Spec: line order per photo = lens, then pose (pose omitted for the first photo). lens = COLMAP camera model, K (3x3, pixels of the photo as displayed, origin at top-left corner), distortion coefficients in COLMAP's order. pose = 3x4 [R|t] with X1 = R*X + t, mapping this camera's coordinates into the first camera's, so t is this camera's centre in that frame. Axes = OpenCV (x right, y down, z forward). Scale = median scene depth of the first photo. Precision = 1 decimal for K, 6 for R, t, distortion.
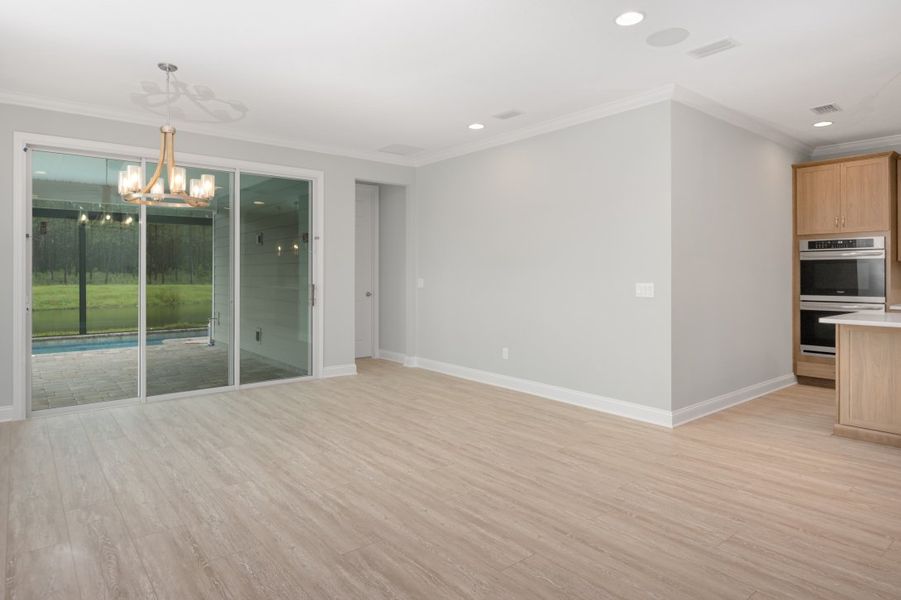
lens RADIAL K [[537.2, 0, 451.7], [0, 537.2, 271.1], [0, 0, 1]] dist [-0.002054, -0.000728]
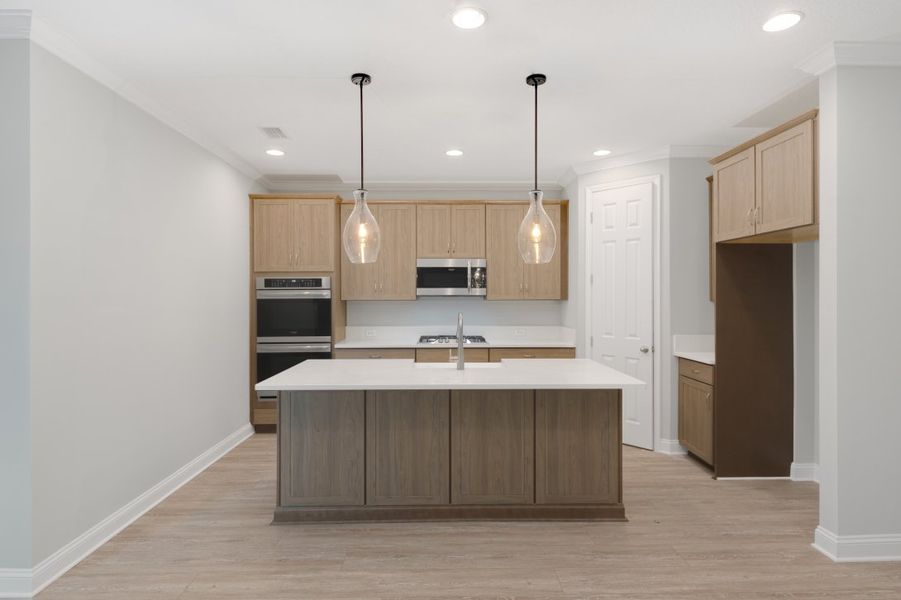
lens RADIAL K [[486.0, 0, 448.3], [0, 486.0, 294.4], [0, 0, 1]] dist [0.000195, -0.000443]
pose [[0.624061, -0.000150, 0.781376, 0.212056], [-0.000281, 1.000000, 0.000417, -0.029956], [-0.781376, -0.000480, 0.624061, 0.234081]]
